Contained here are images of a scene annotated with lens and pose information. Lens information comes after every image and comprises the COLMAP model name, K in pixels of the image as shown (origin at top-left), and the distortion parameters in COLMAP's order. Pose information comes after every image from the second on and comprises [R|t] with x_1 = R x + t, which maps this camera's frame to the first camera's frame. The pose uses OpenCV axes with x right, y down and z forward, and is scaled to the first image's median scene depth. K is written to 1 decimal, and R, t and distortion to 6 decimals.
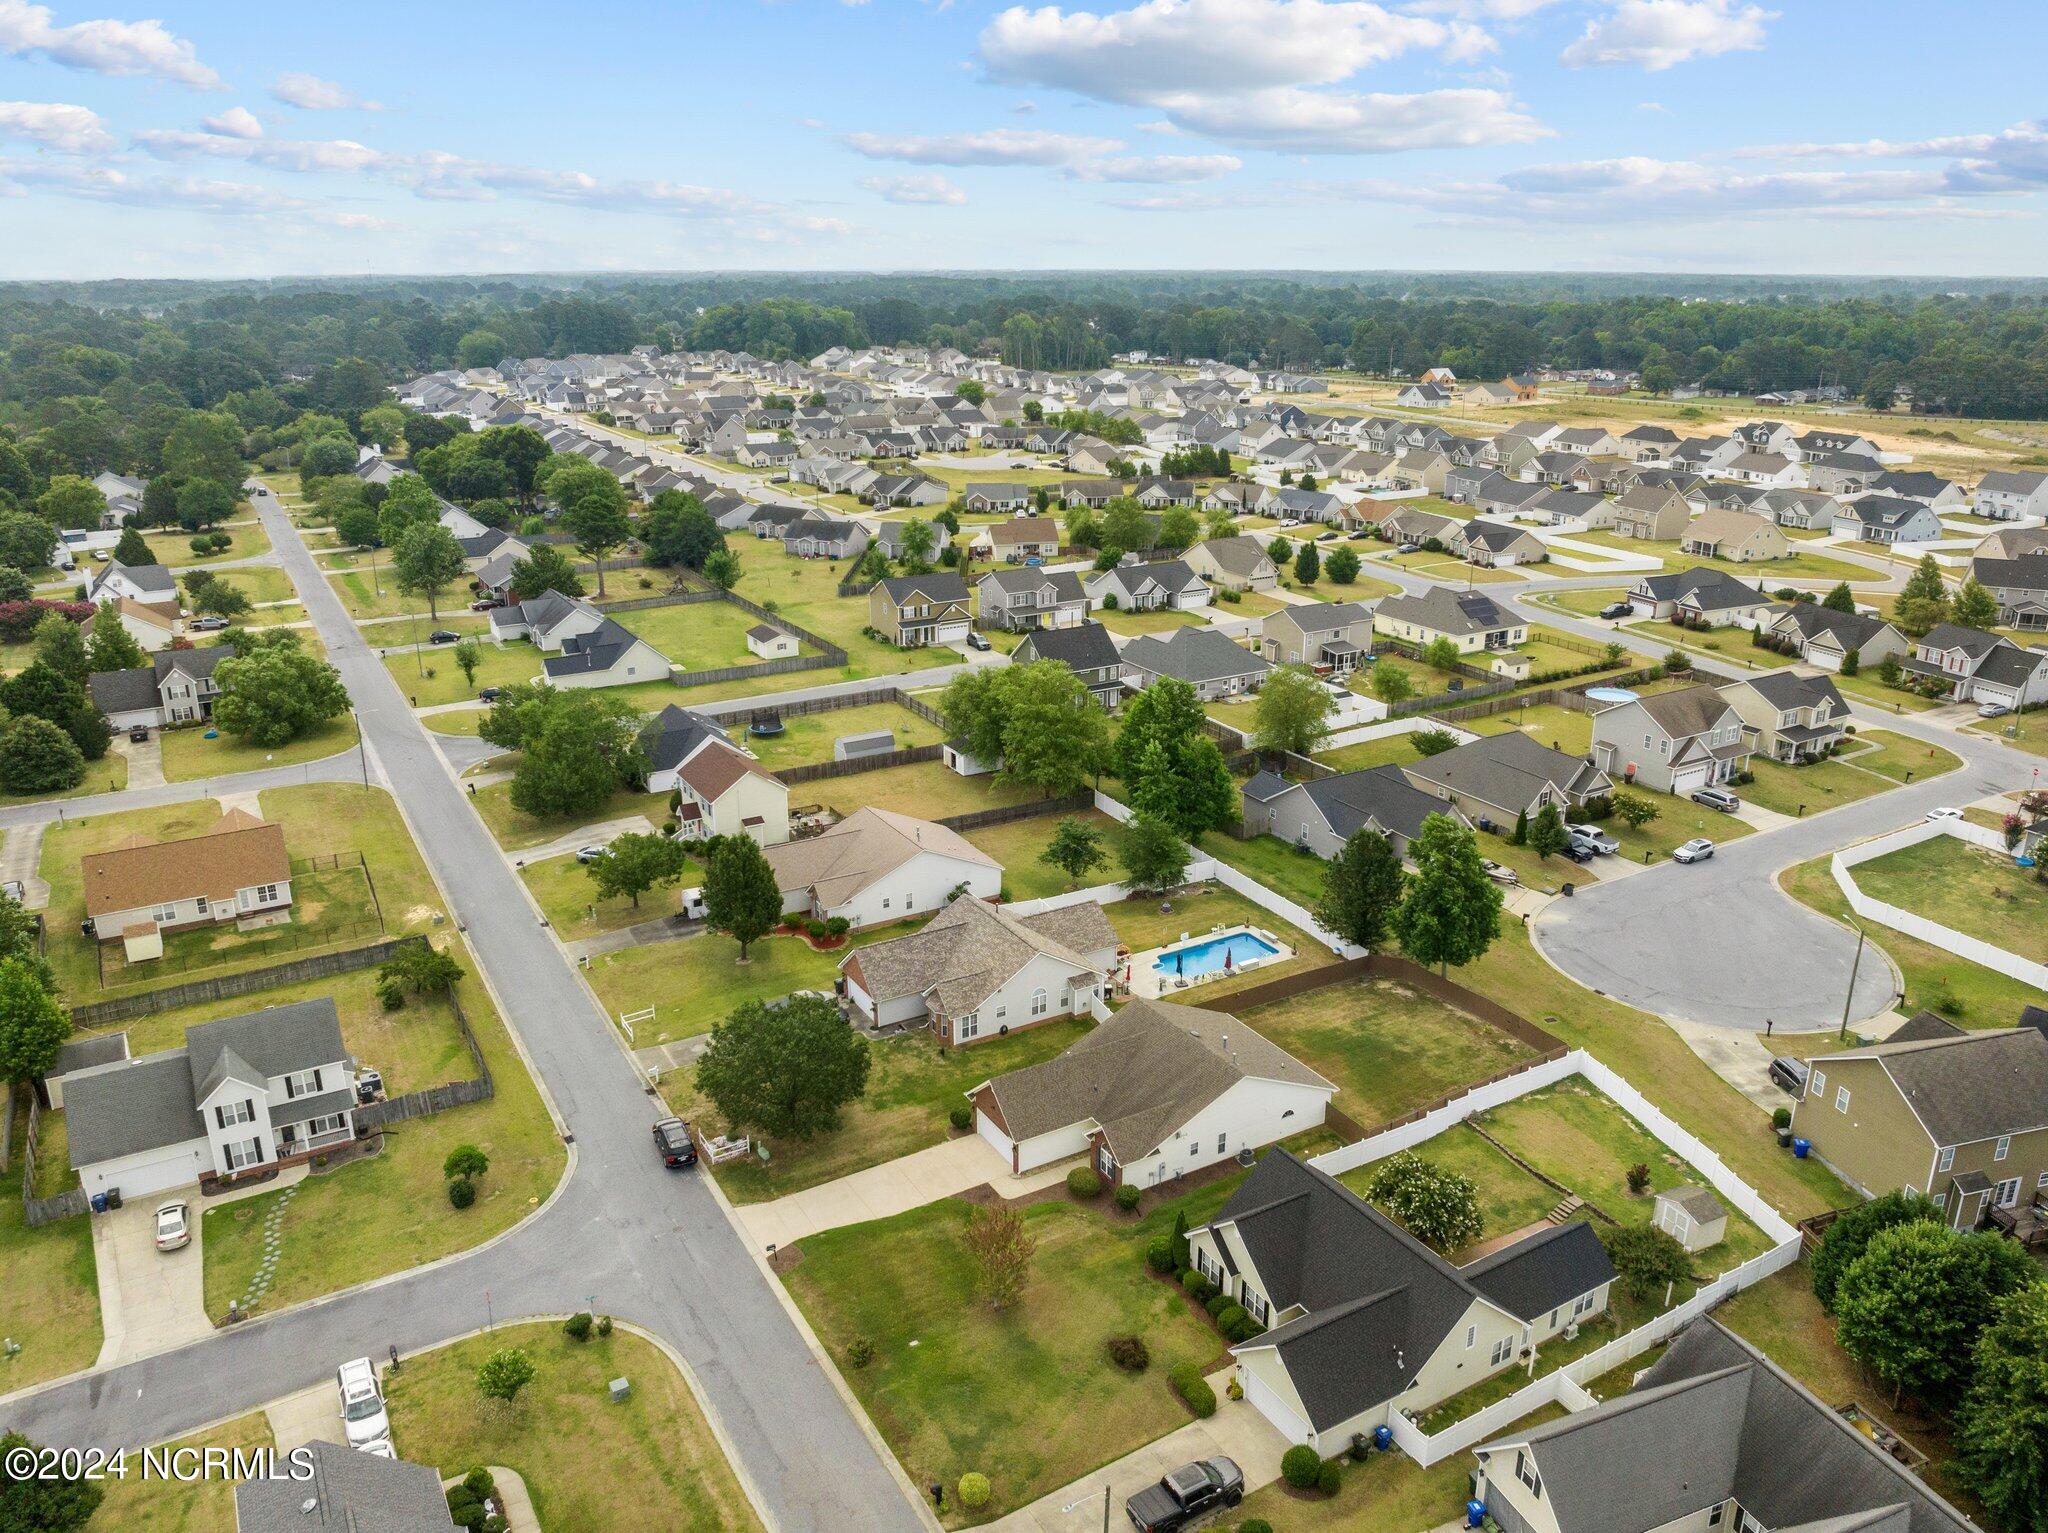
lens RADIAL K [[1448.0, 0, 1024.0], [0, 1448.0, 766.5], [0, 0, 1]] dist [-0.033972, -0.008043]
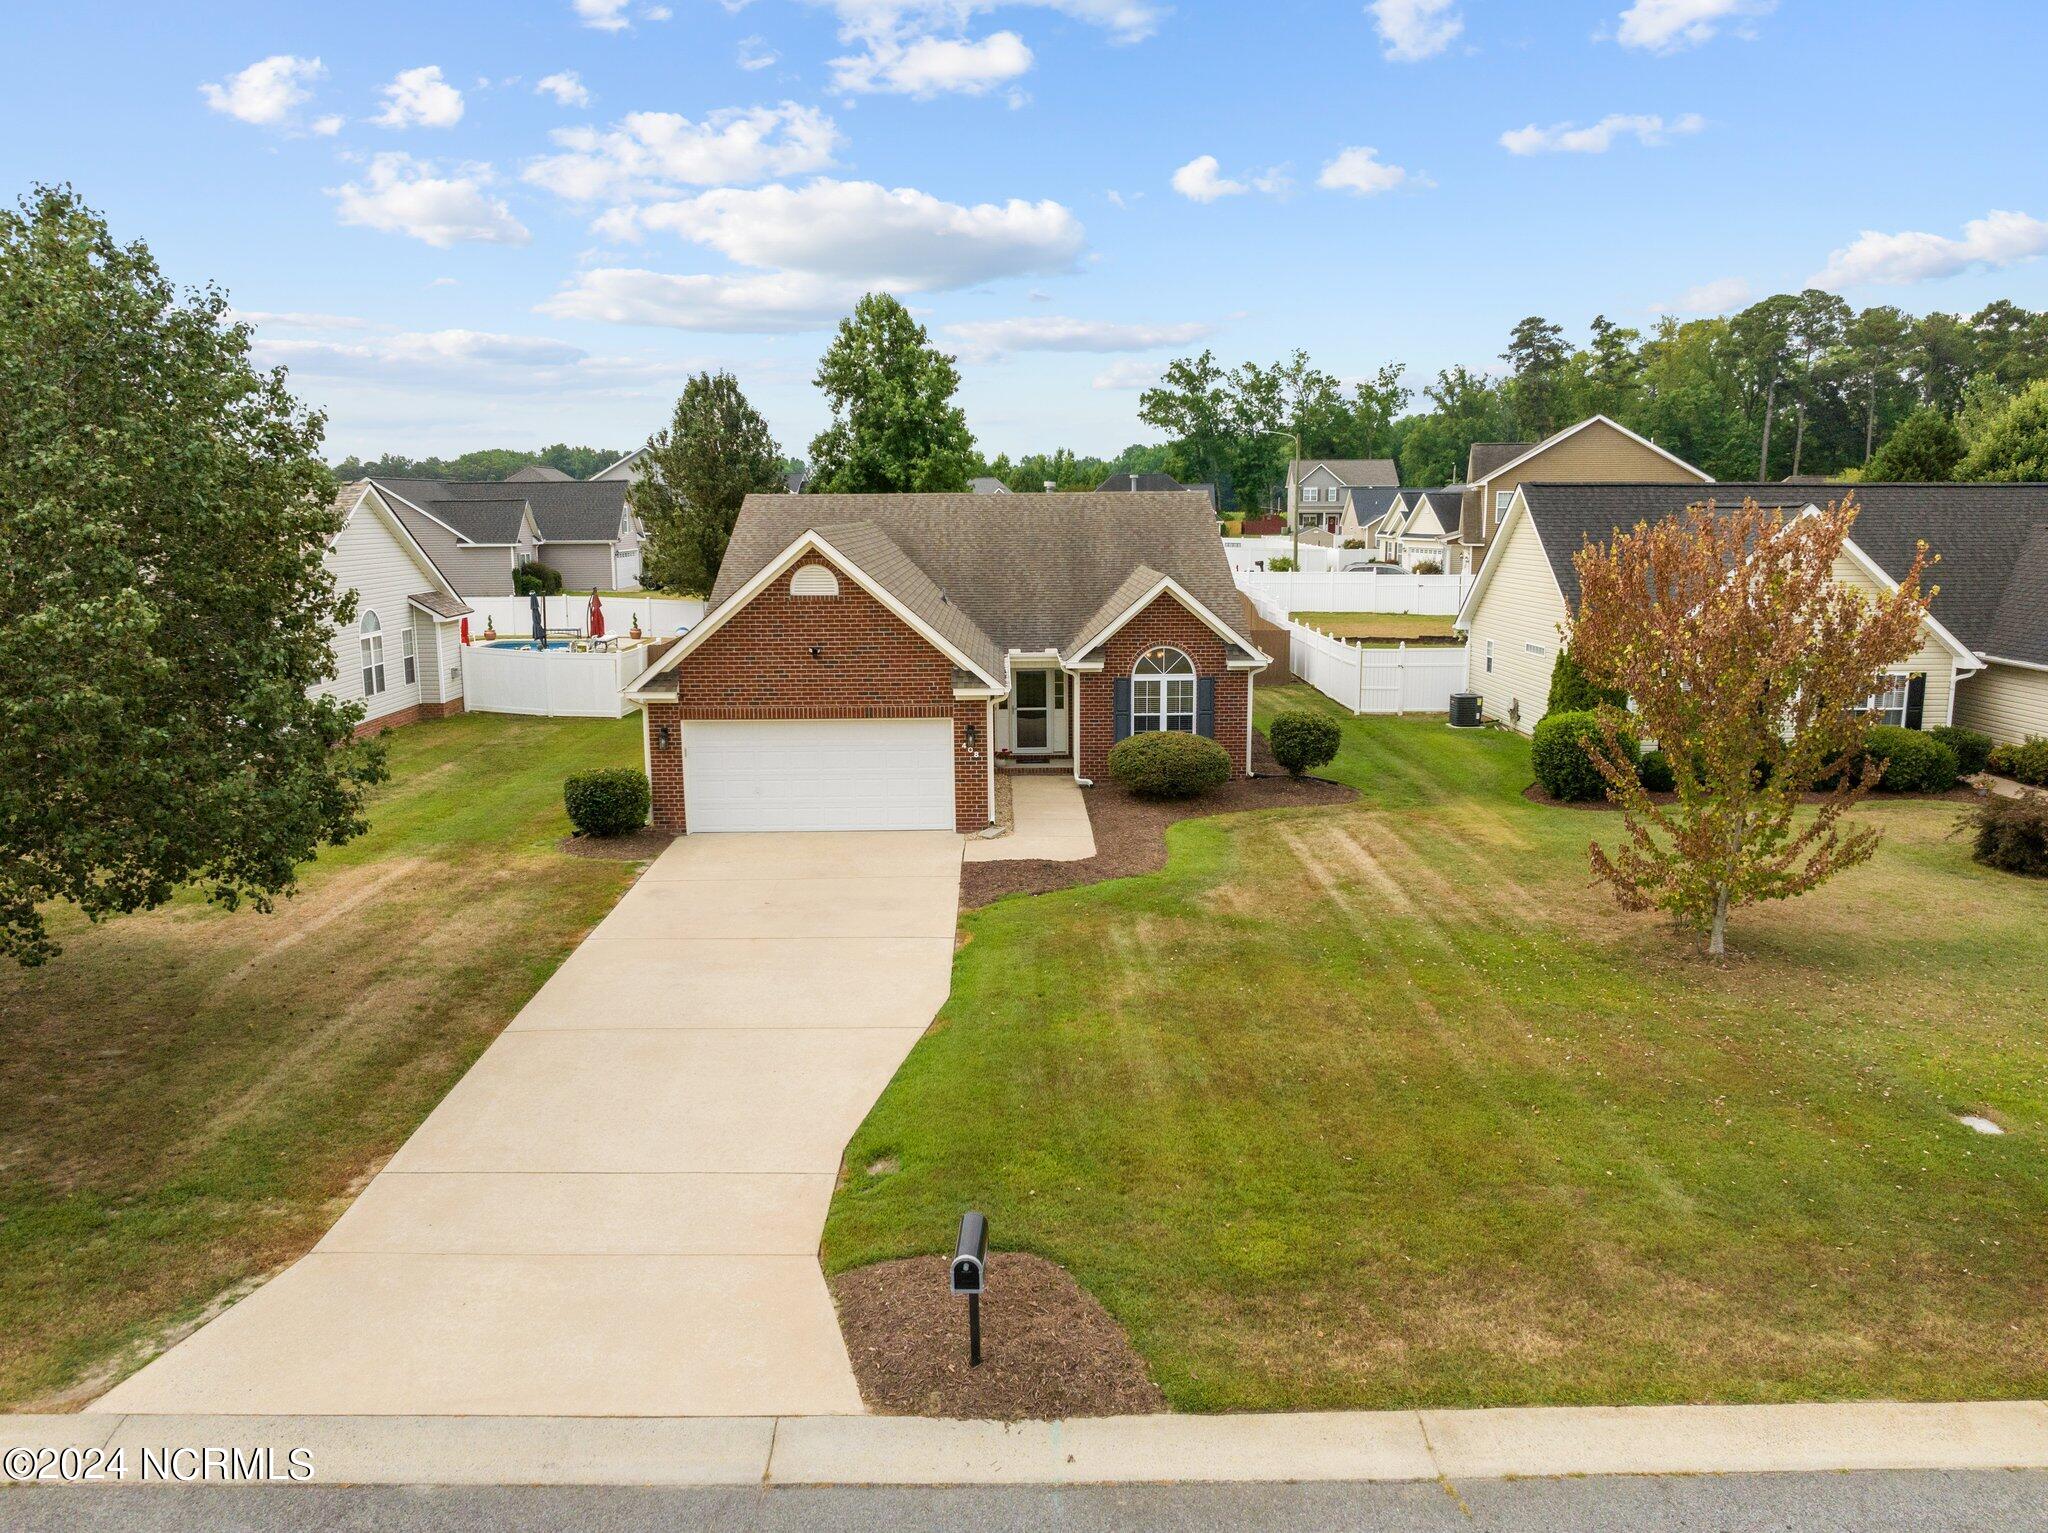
lens RADIAL K [[1458.1, 0, 1020.0], [0, 1458.1, 750.6], [0, 0, 1]] dist [-0.035386, 0.000232]
pose [[0.491270, -0.147137, 0.858490, -0.165015], [0.285859, 0.958271, 0.000657, 0.180231], [-0.822763, 0.245084, 0.512831, 0.564613]]
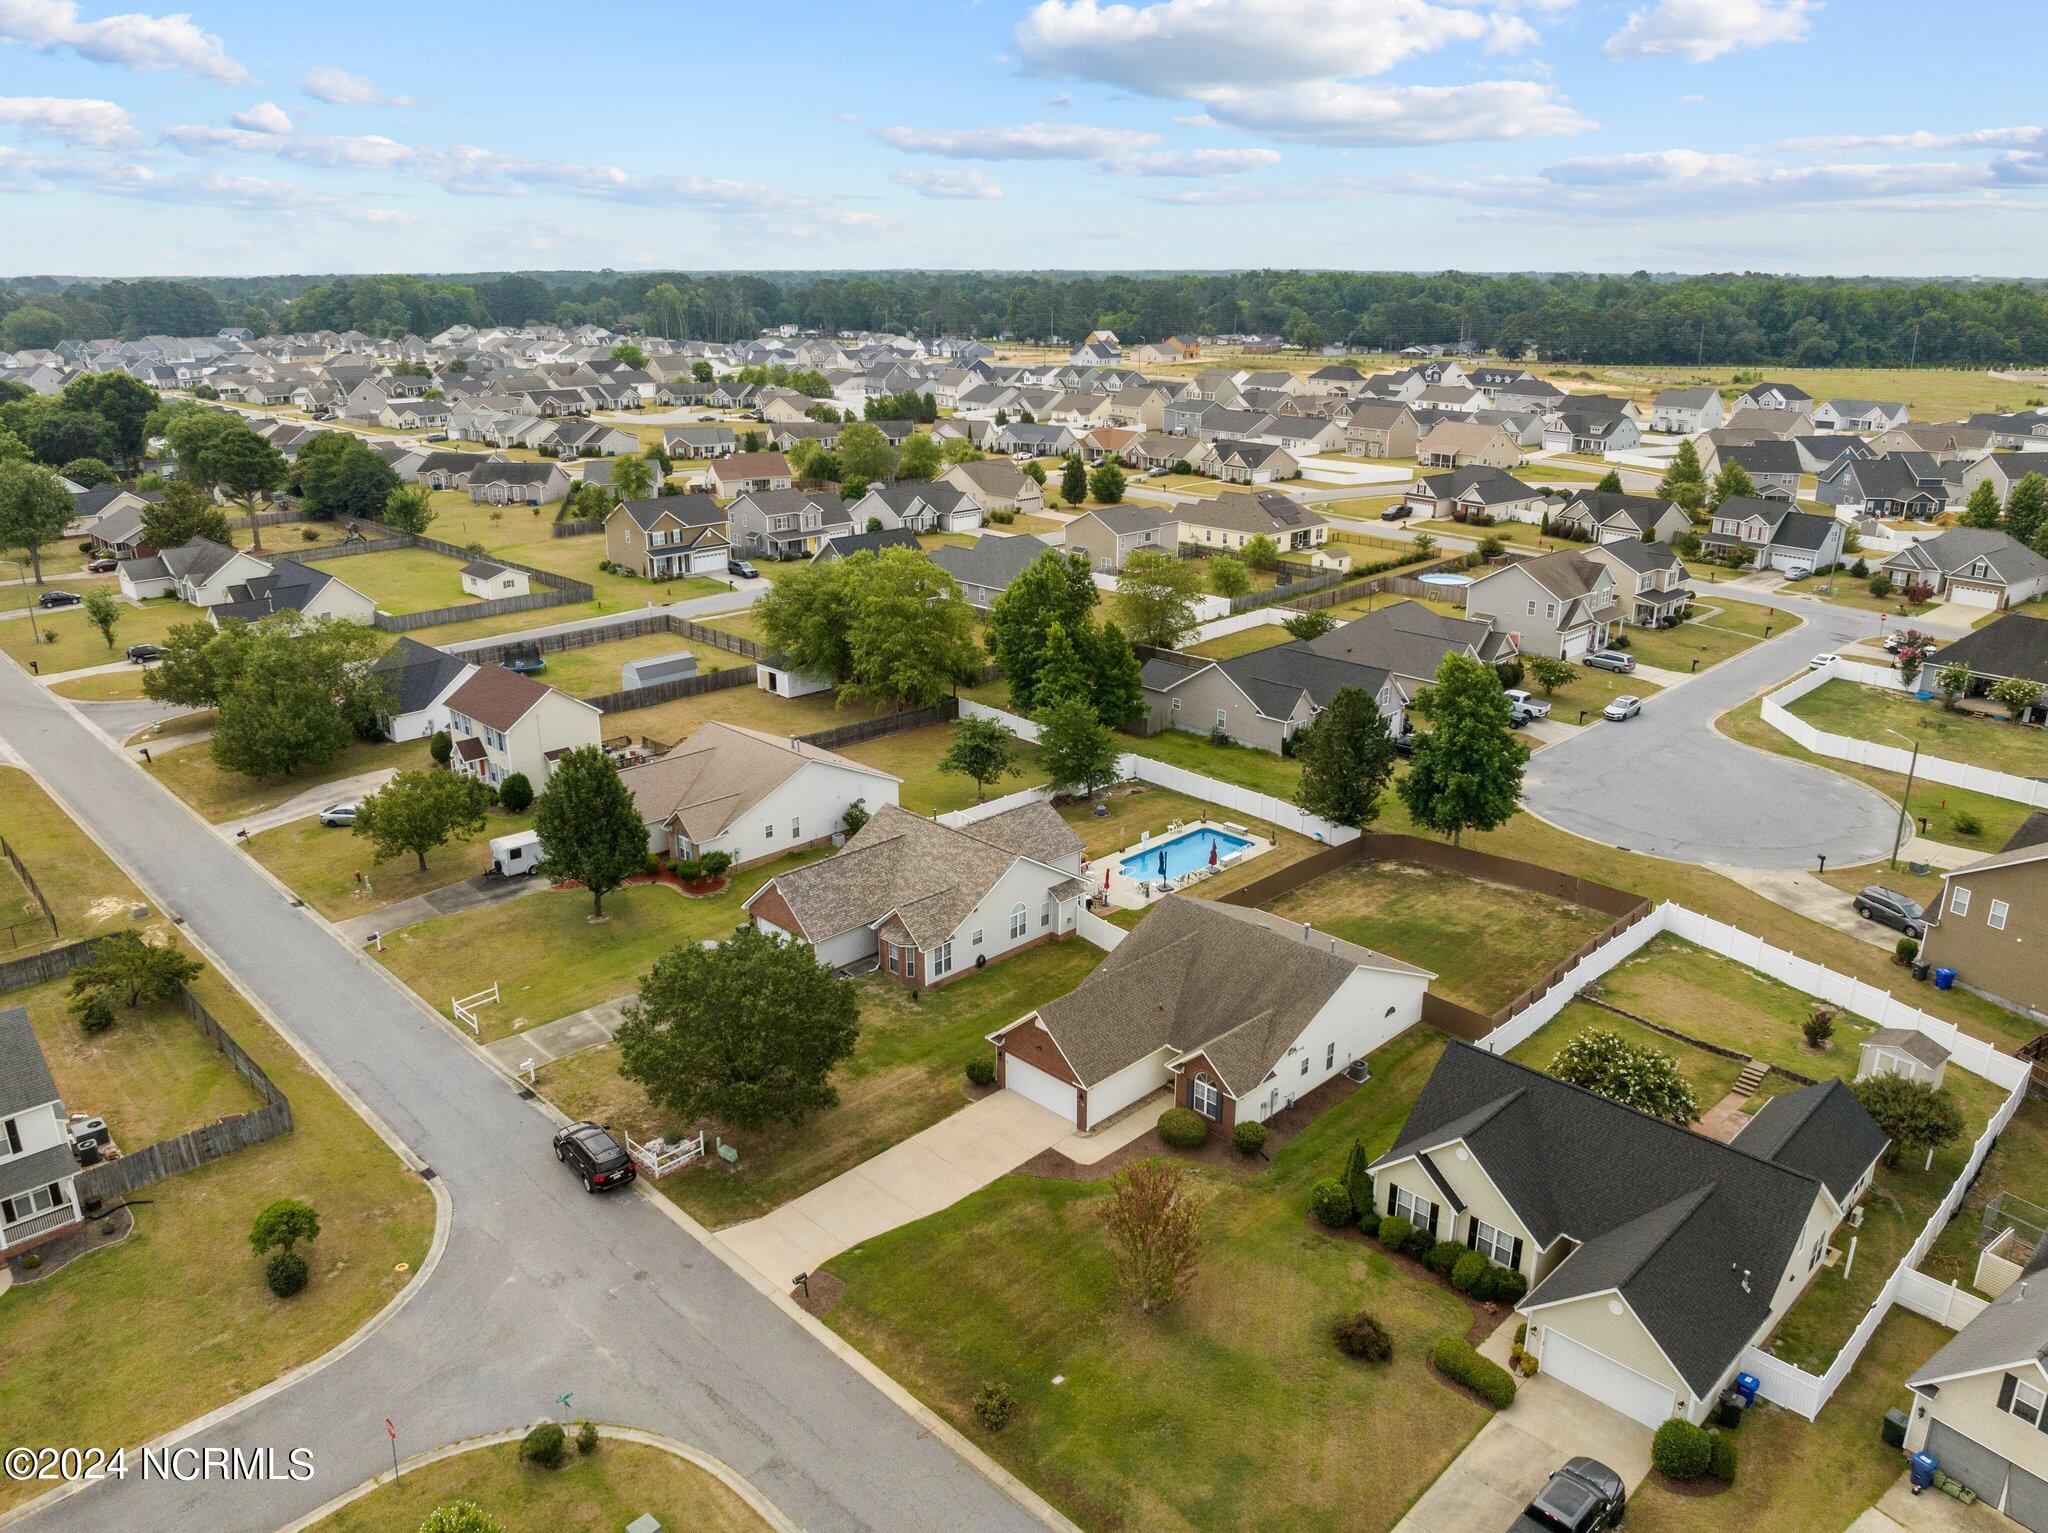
lens RADIAL K [[1453.6, 0, 1024.0], [0, 1453.6, 766.5], [0, 0, 1]] dist [-0.041174, 0.001211]
pose [[0.968734, -0.078512, 0.235351, -0.131126], [0.078209, 0.996880, 0.010638, 0.056632], [-0.235452, 0.008101, 0.971852, 0.187694]]
